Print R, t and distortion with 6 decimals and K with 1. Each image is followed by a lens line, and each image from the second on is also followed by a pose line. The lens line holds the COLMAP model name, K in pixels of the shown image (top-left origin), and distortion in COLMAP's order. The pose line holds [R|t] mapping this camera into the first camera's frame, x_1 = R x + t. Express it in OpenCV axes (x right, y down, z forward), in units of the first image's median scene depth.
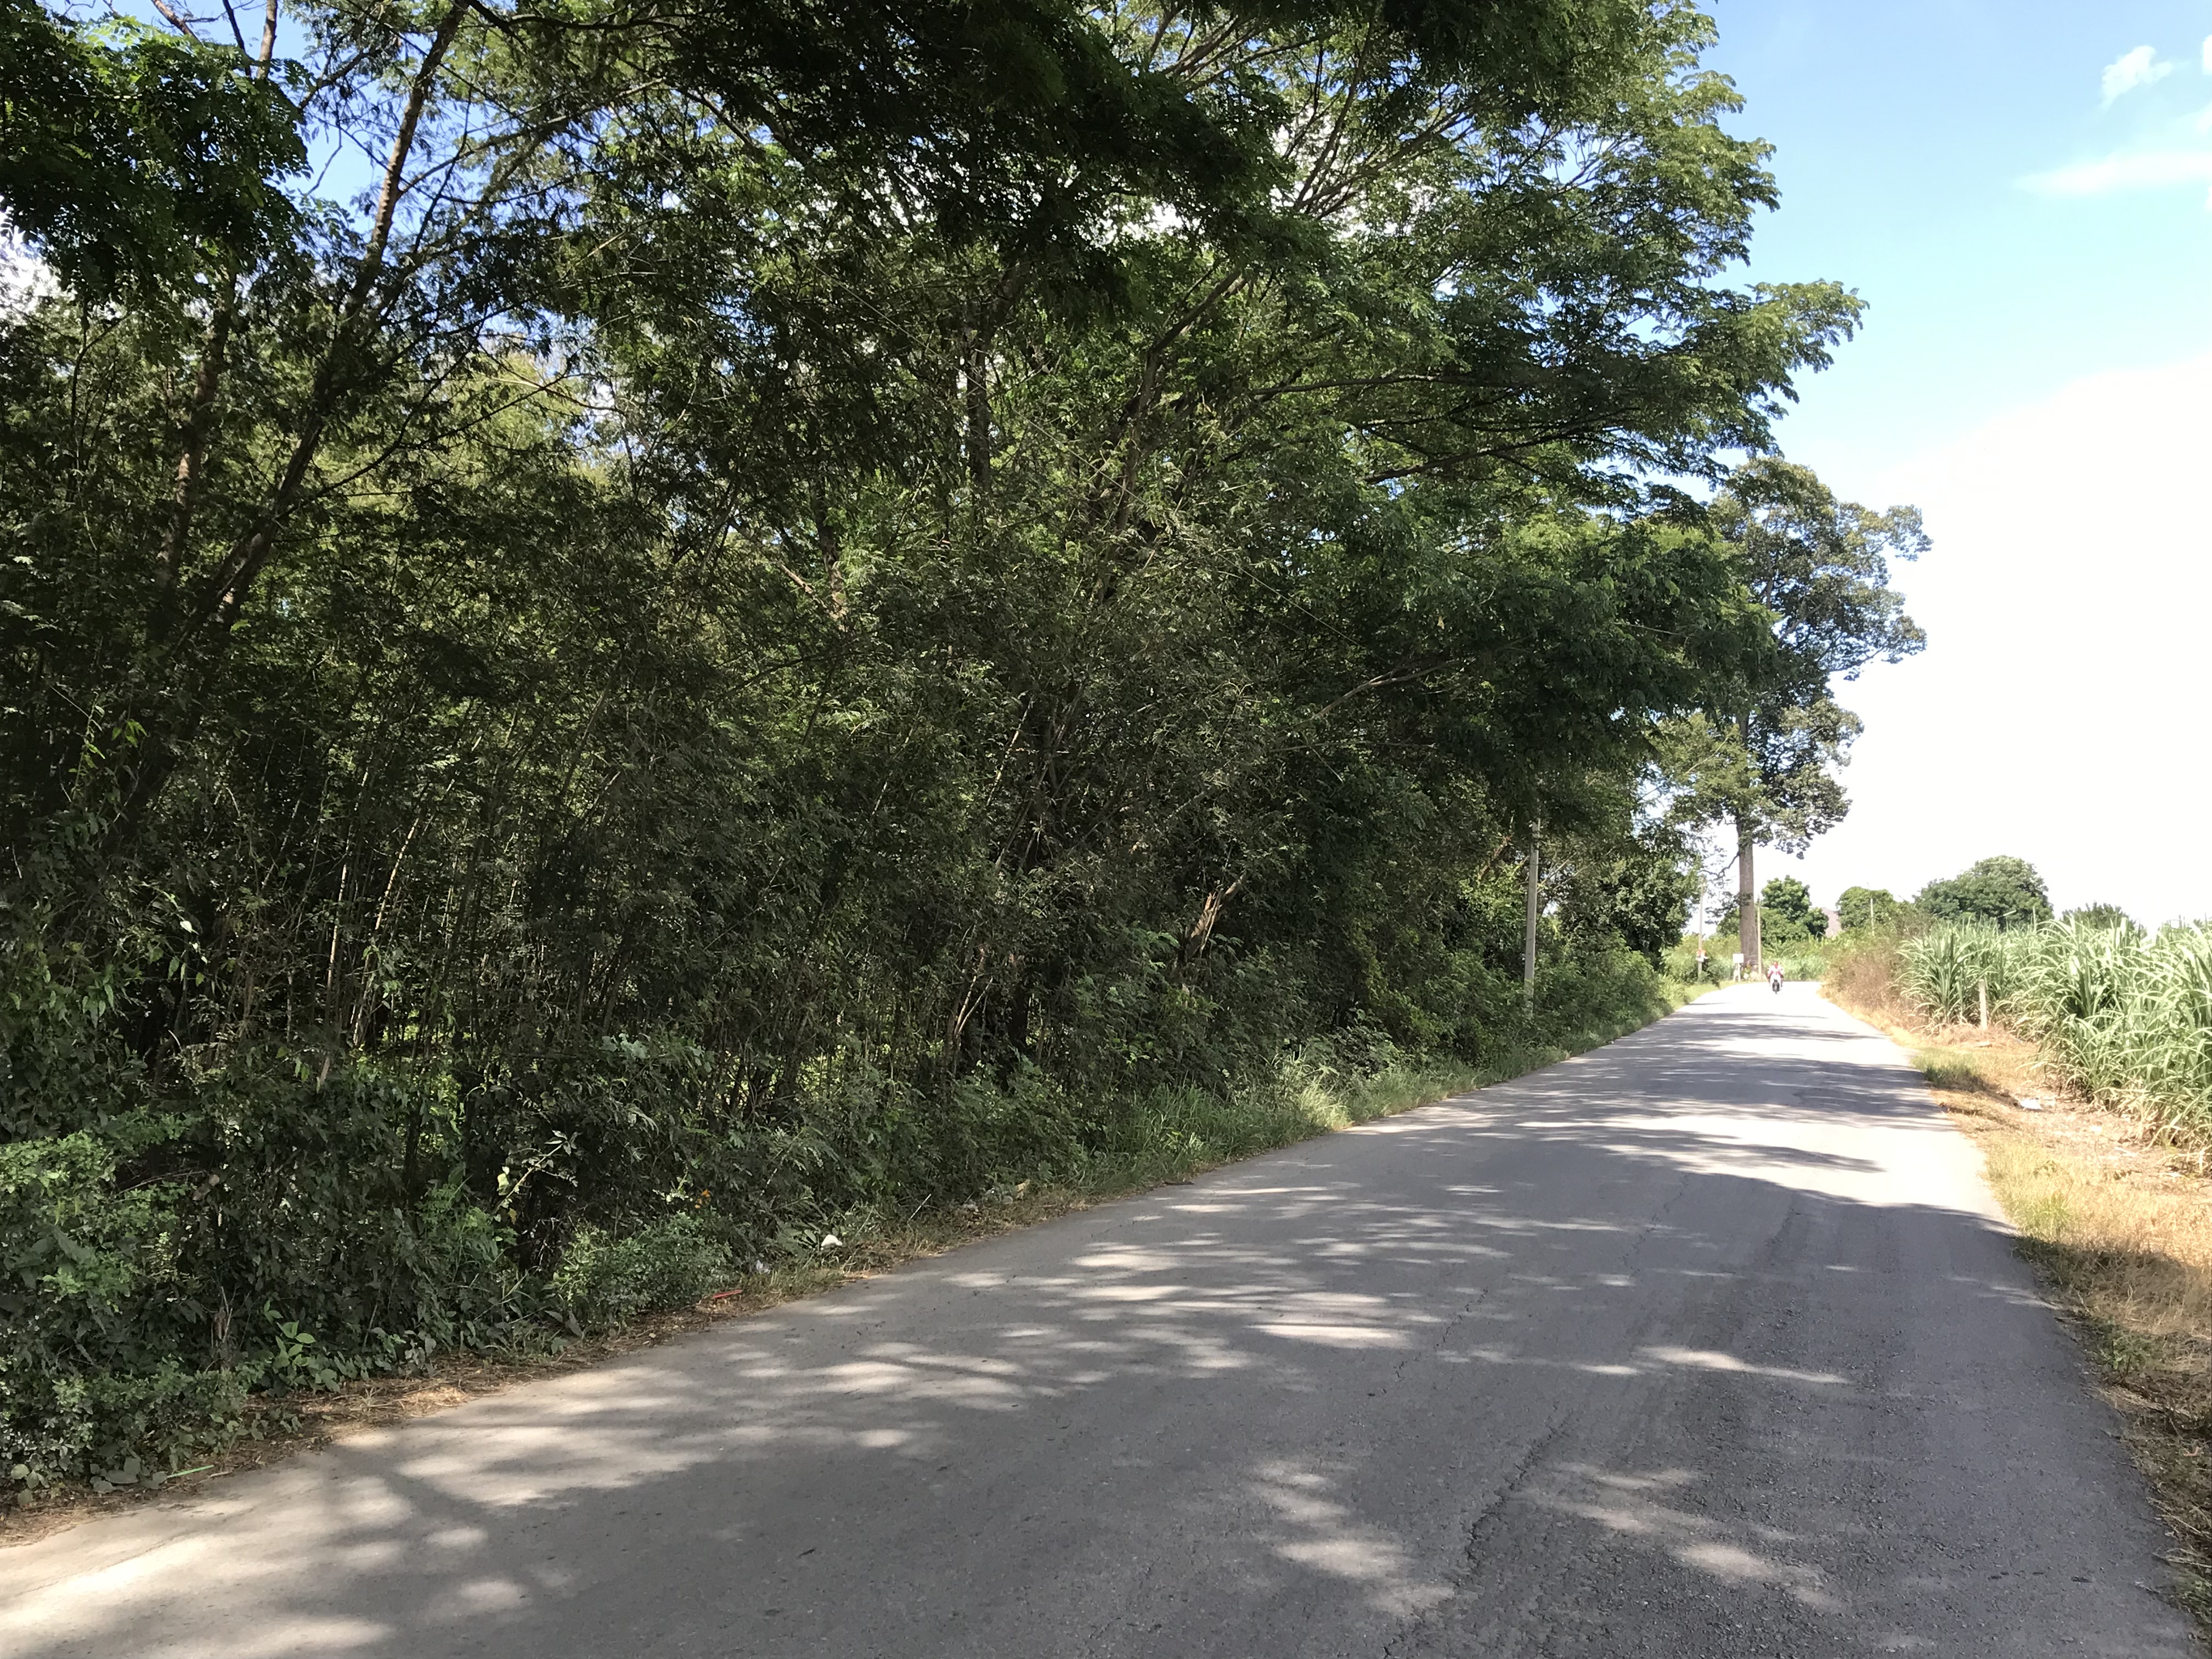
lens RADIAL K [[2176.7, 0, 1101.7], [0, 2176.7, 795.4], [0, 0, 1]] dist [0.155094, -0.412913]
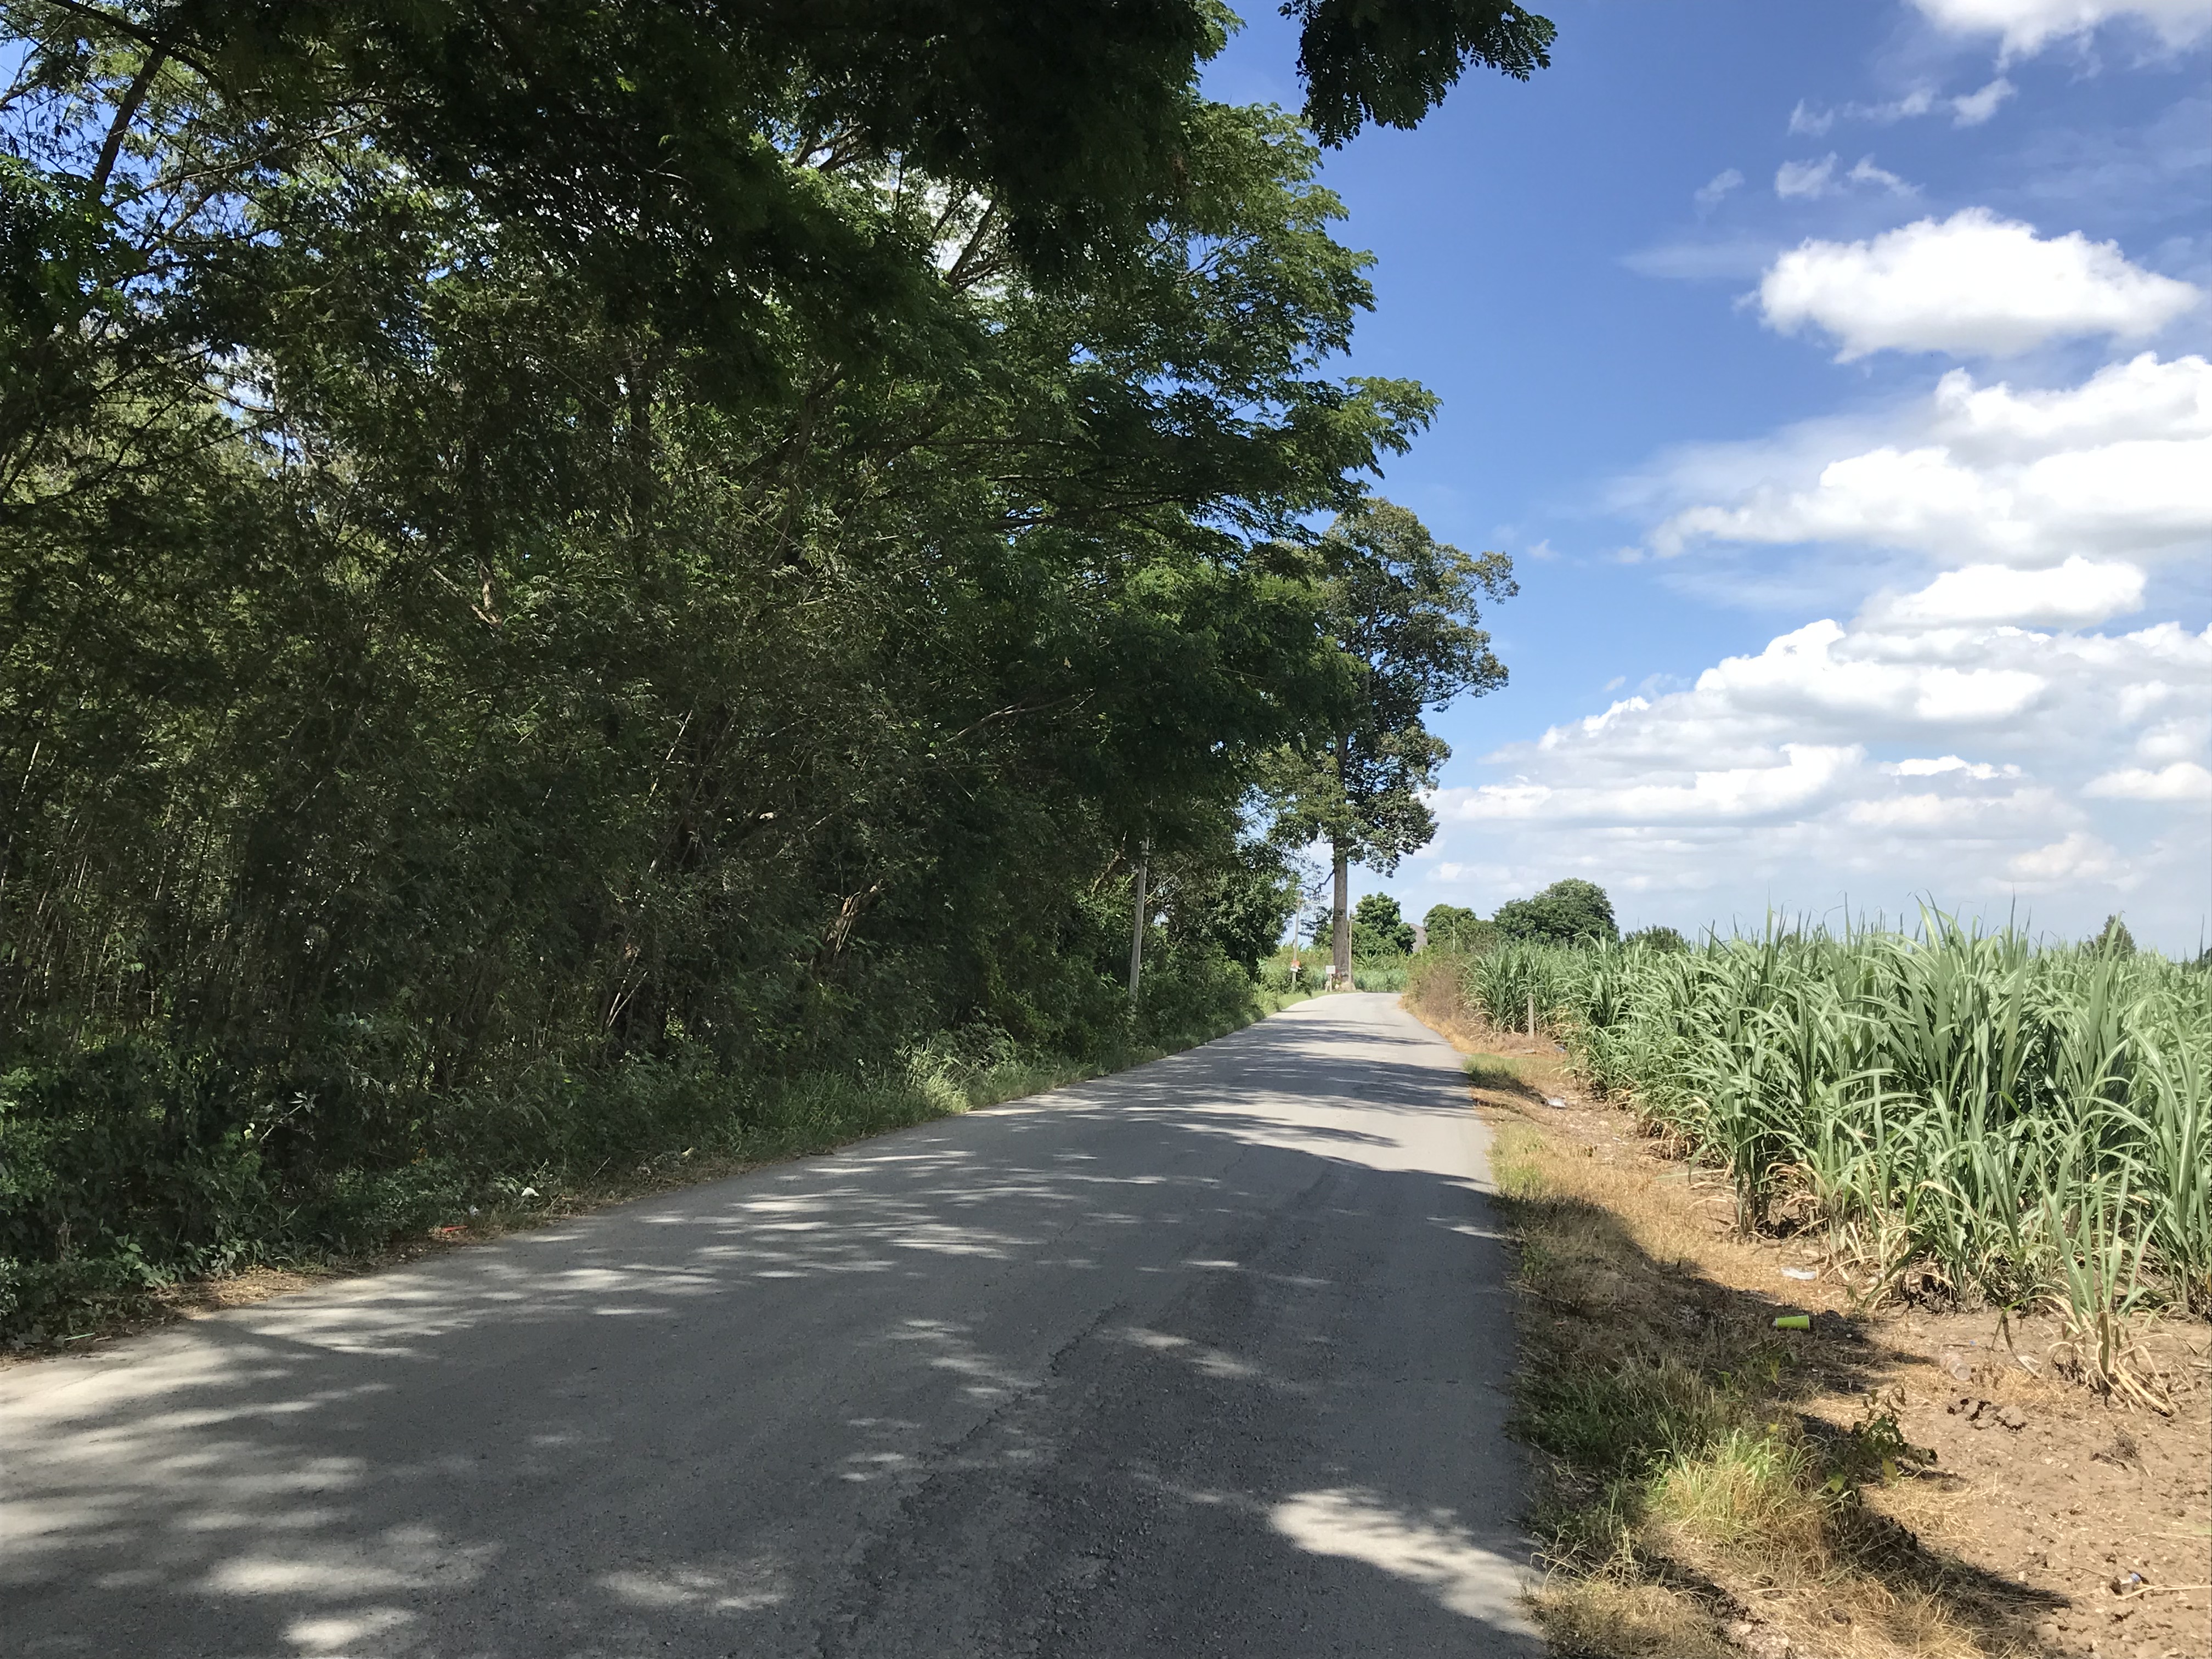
lens RADIAL K [[2176.7, 0, 1101.7], [0, 2176.7, 795.4], [0, 0, 1]] dist [0.155094, -0.412913]
pose [[0.984511, 0.037099, 0.171353, -0.013268], [-0.036912, 0.999309, -0.004283, -0.006283], [-0.171393, -0.002108, 0.985200, -0.087733]]
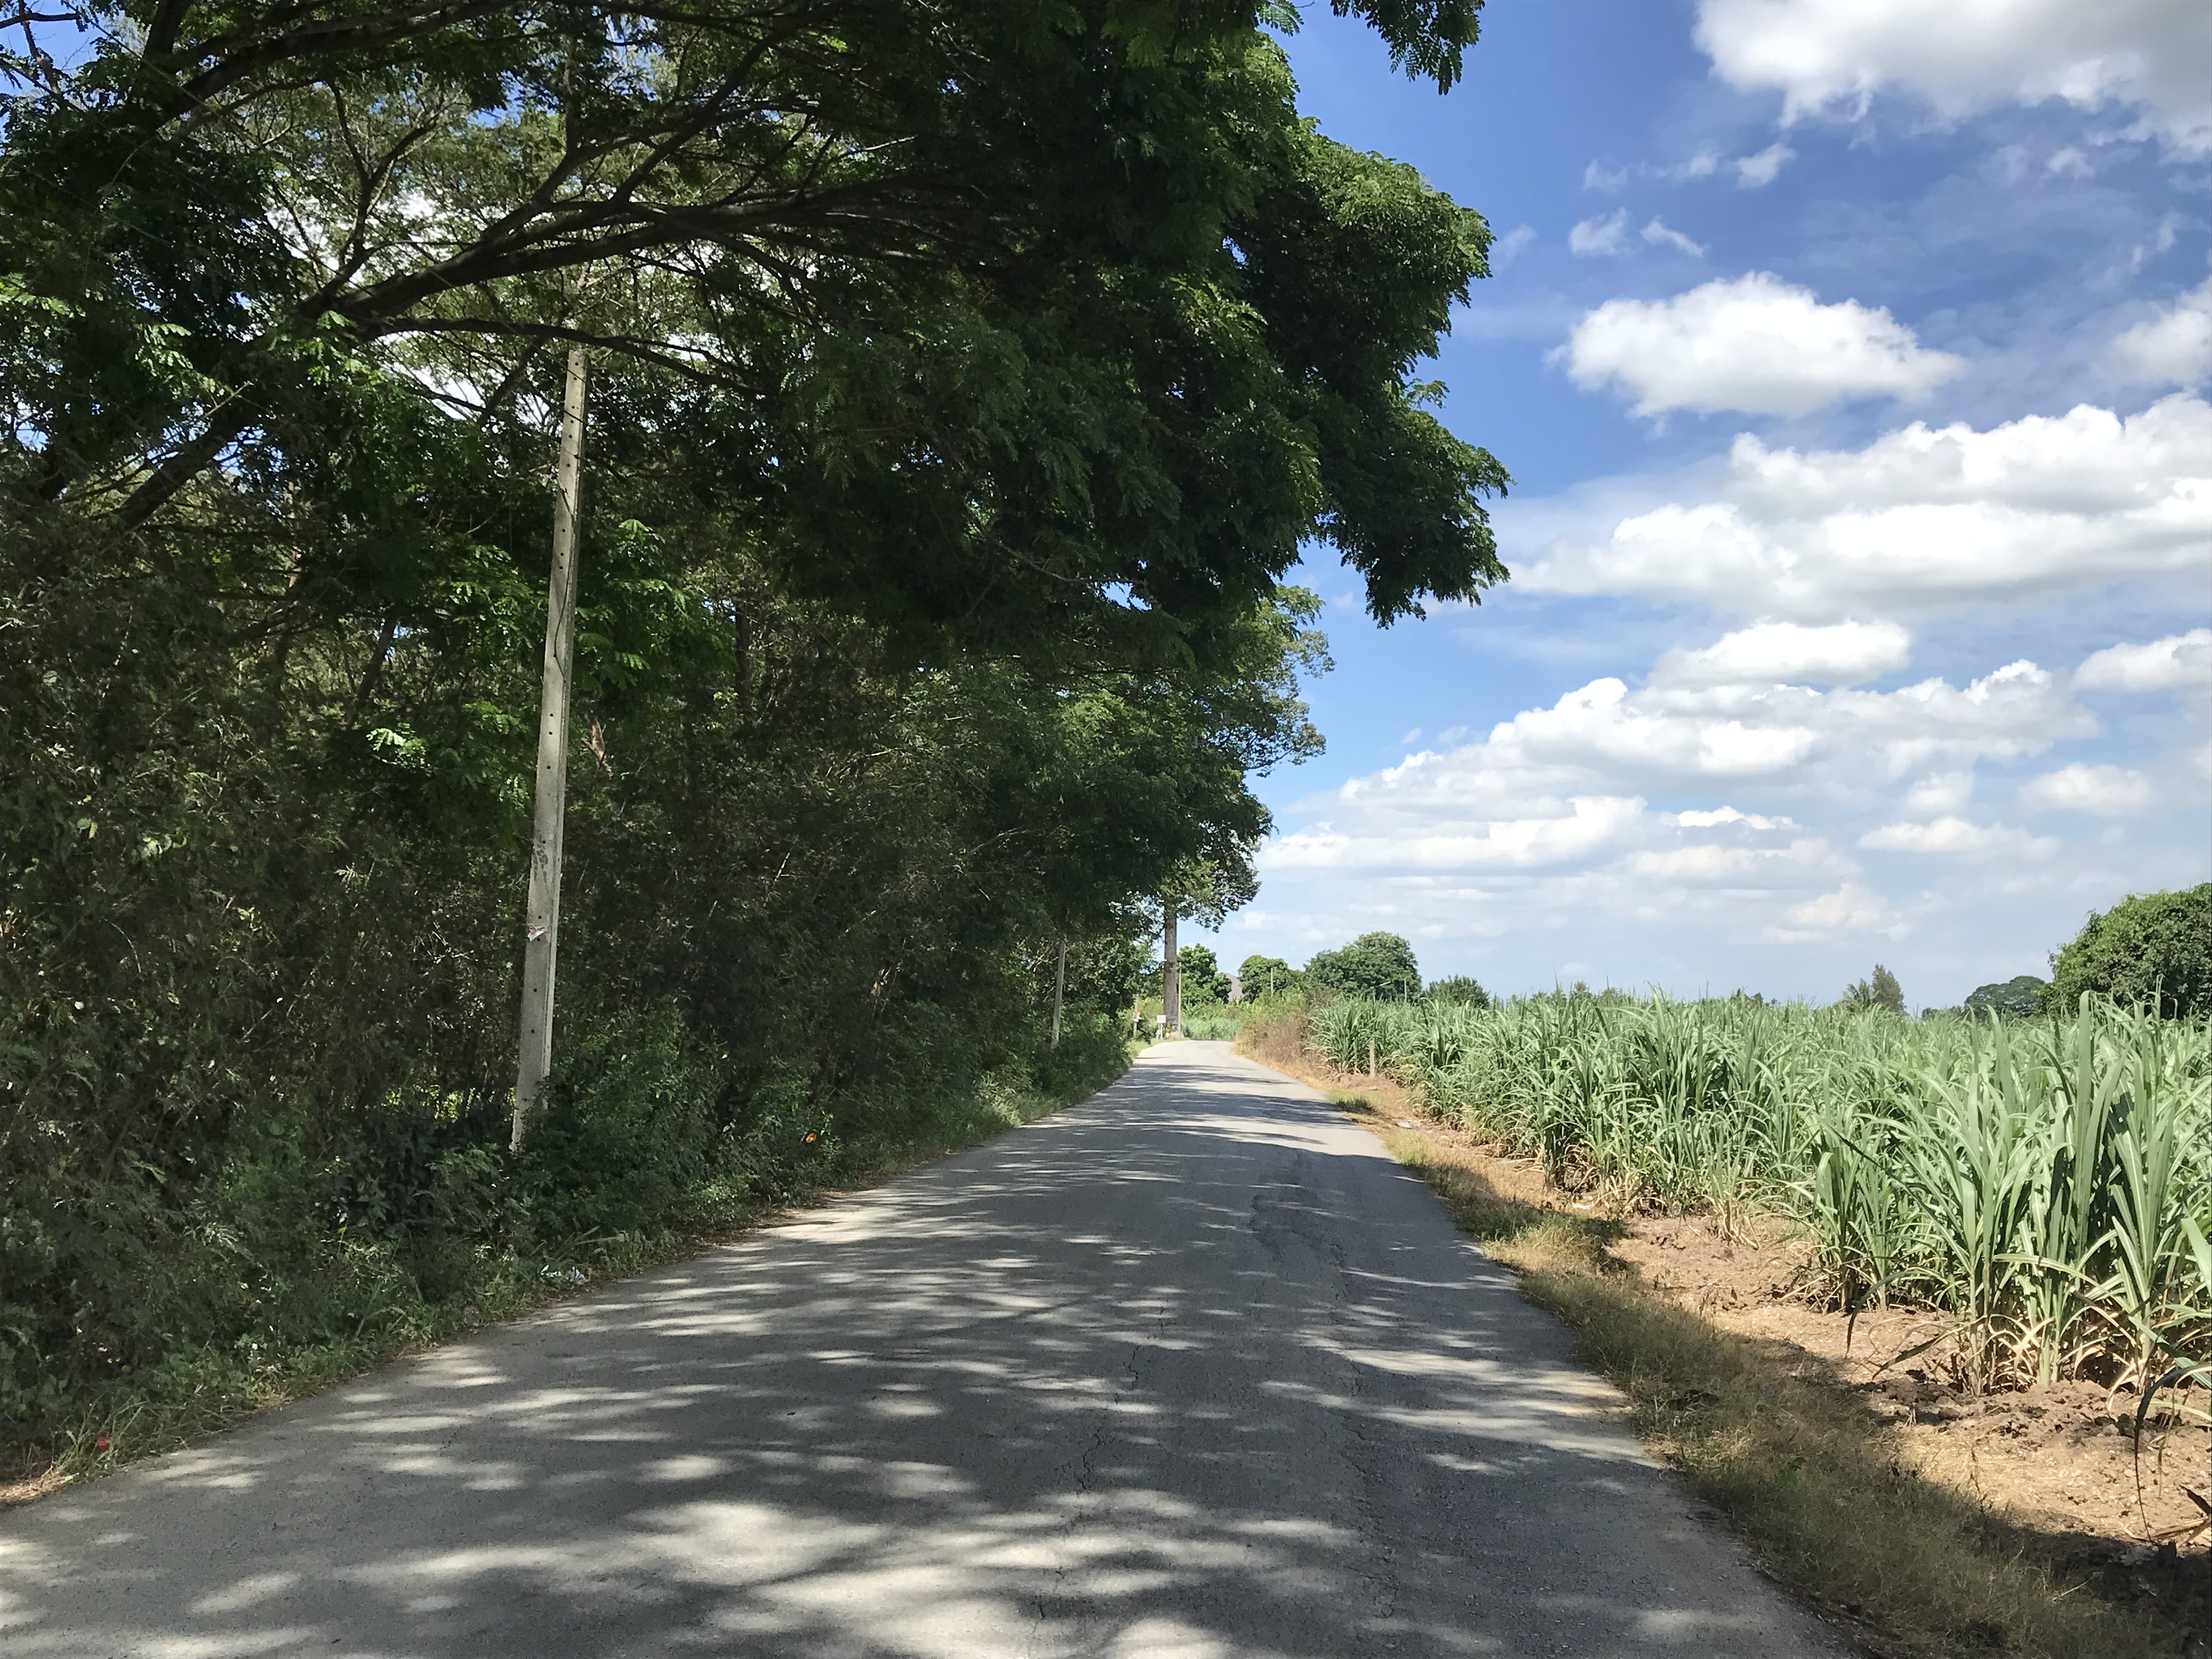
lens RADIAL K [[2176.7, 0, 1101.7], [0, 2176.7, 795.4], [0, 0, 1]] dist [0.155094, -0.412913]
pose [[0.965357, 0.046411, 0.256771, -0.186614], [-0.040122, 0.998754, -0.029678, -0.034369], [-0.257829, 0.018348, 0.966016, -0.424683]]
